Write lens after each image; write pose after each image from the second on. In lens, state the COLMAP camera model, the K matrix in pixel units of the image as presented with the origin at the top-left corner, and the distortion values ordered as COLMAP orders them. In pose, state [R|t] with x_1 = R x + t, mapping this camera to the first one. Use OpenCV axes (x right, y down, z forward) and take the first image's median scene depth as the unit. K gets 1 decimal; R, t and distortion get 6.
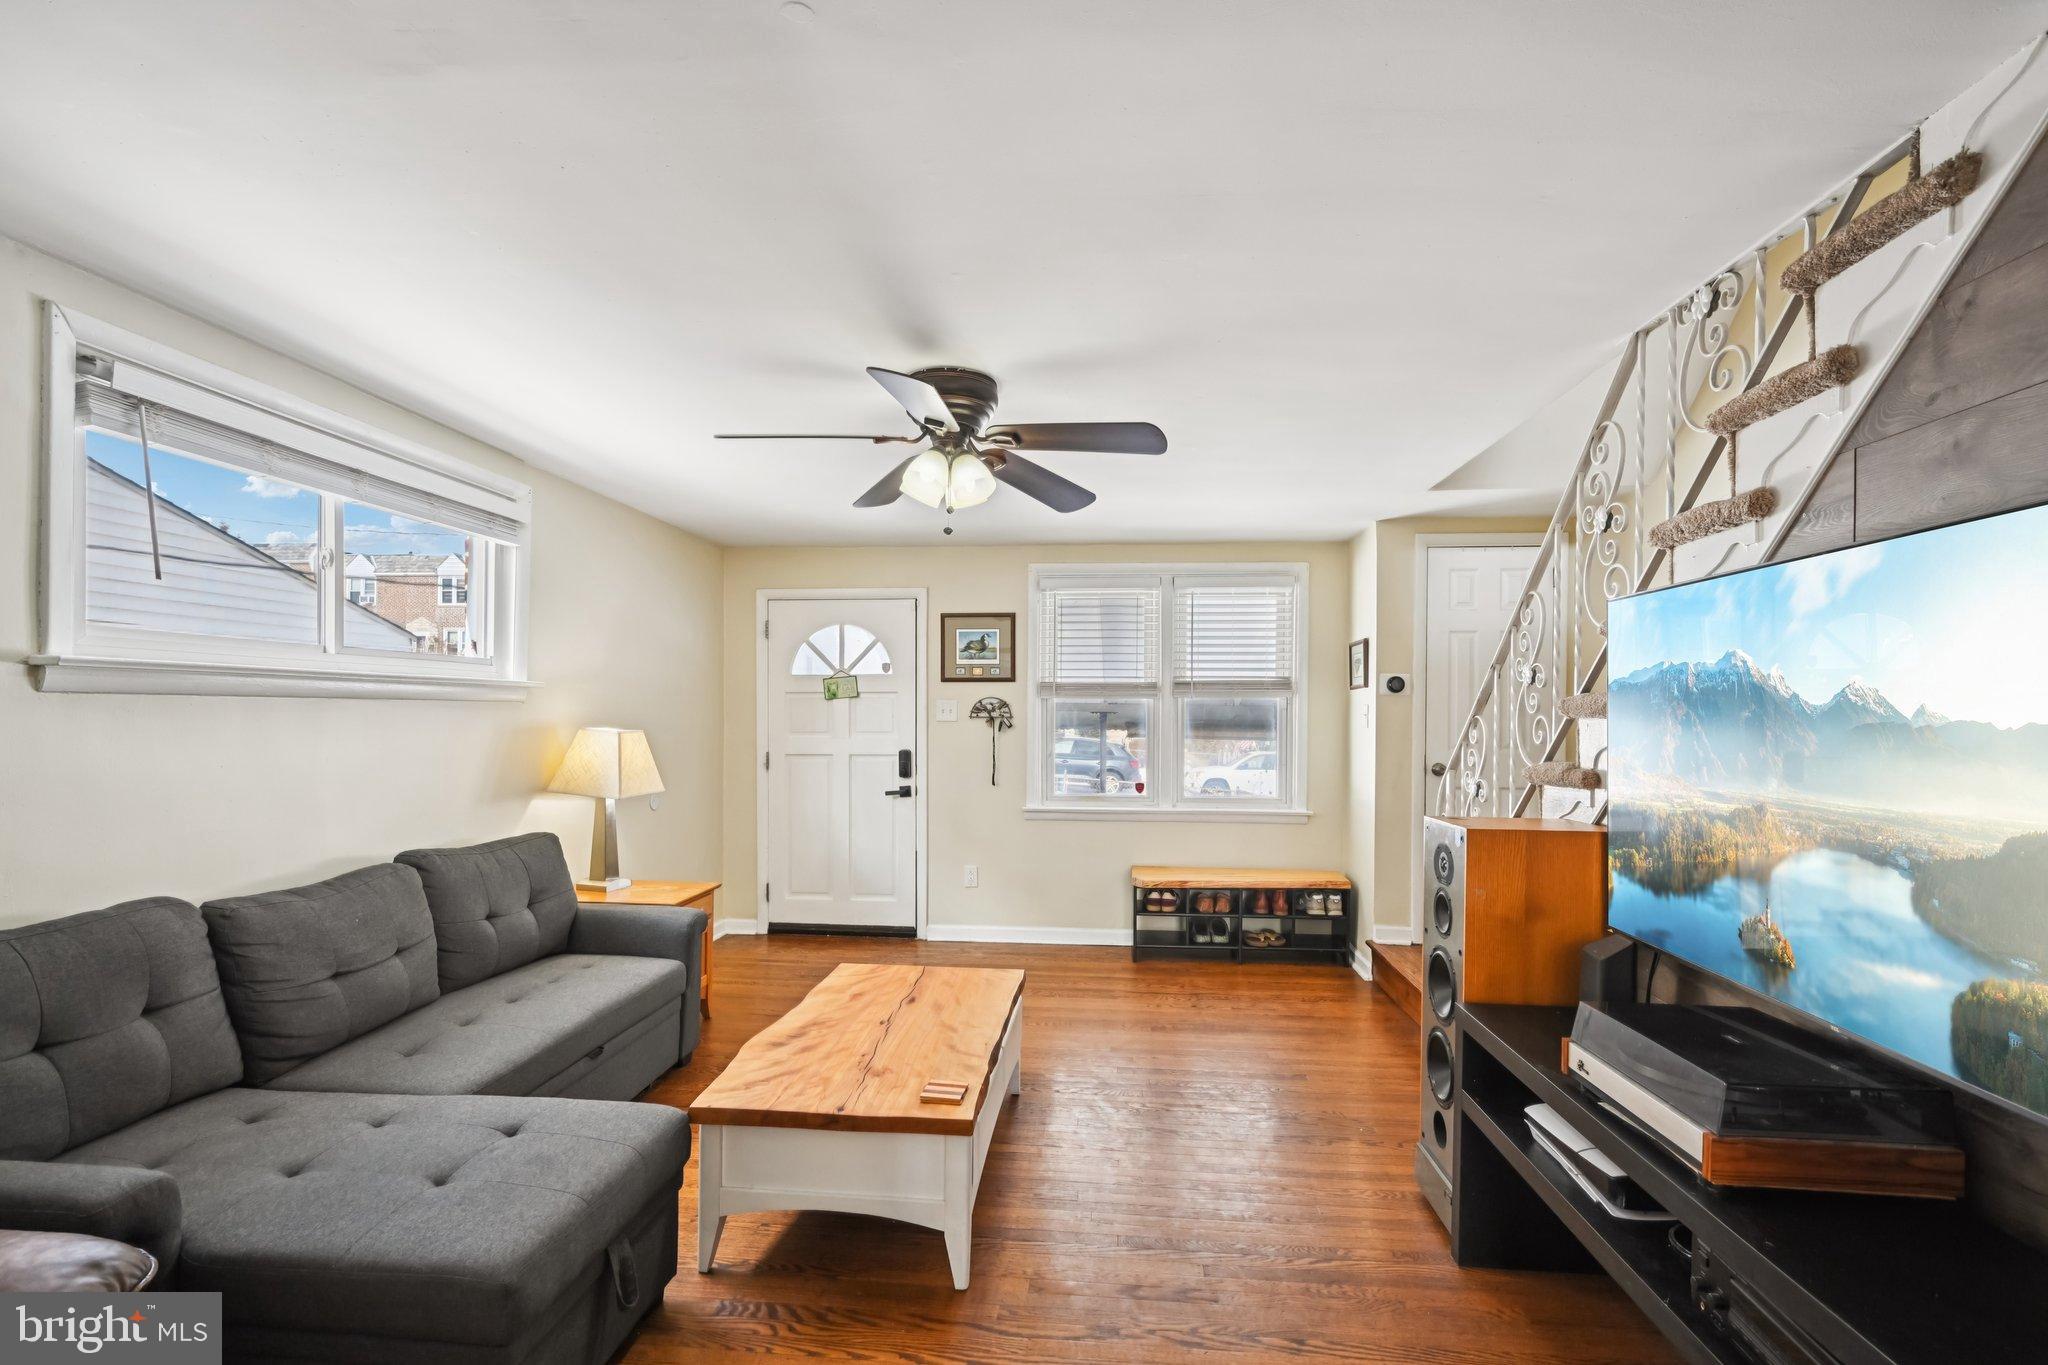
lens RADIAL K [[919.1, 0, 1019.9], [0, 919.1, 696.9], [0, 0, 1]] dist [-0.001583, 0.000405]
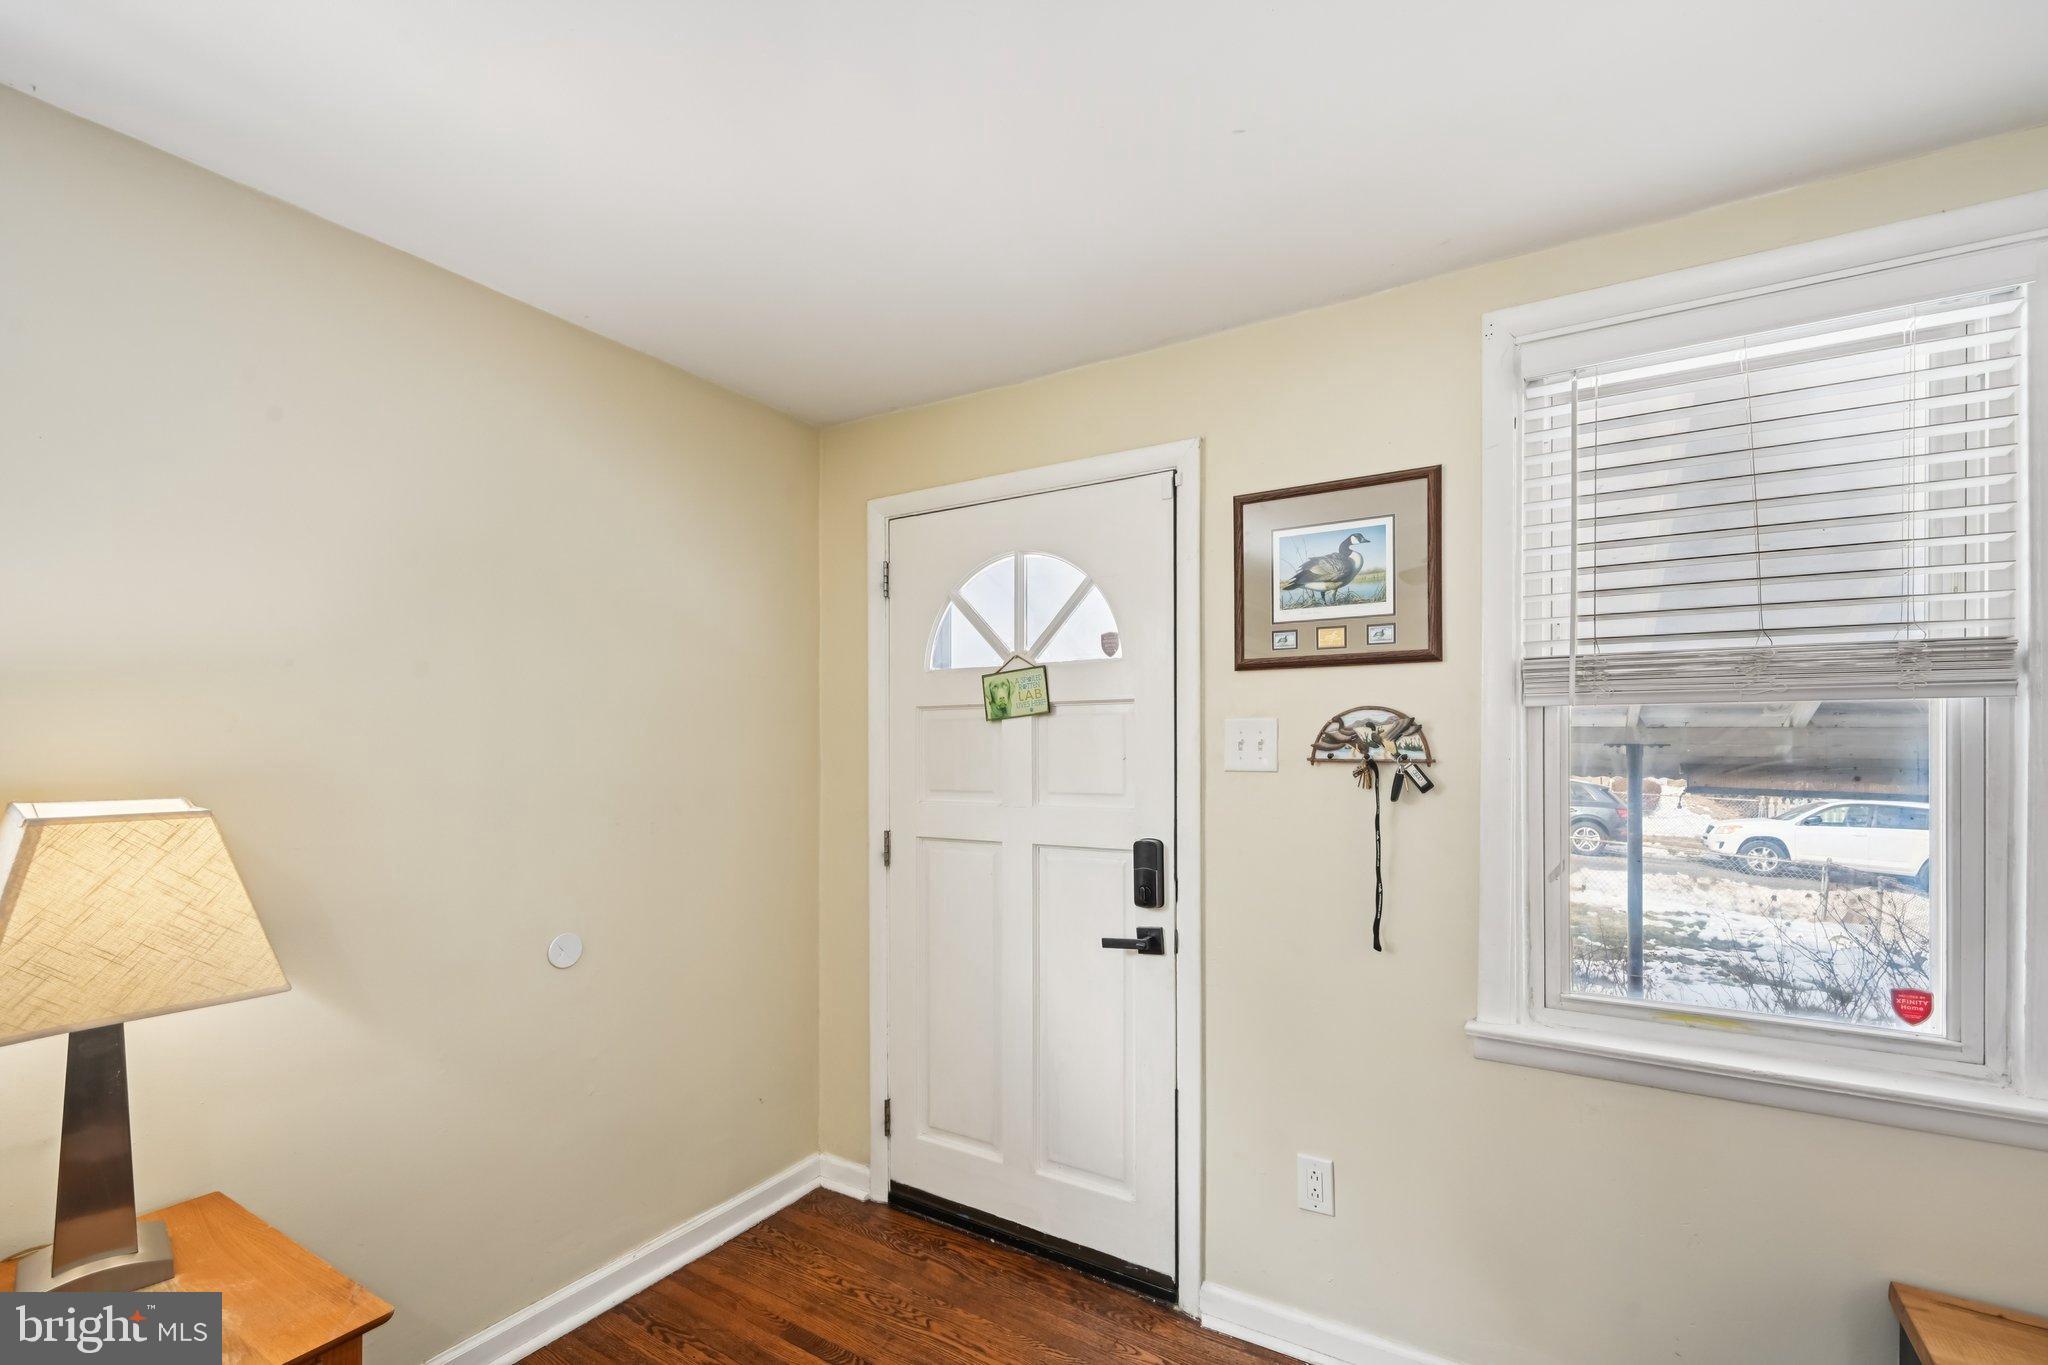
lens RADIAL K [[919.1, 0, 1035.0], [0, 919.1, 745.8], [0, 0, 1]] dist [-0.001583, 0.000405]
pose [[0.911339, -0.003102, -0.411644, -0.002239], [0.011252, 0.999786, 0.017378, 0.007908], [0.411502, -0.020469, 0.911179, 0.608486]]
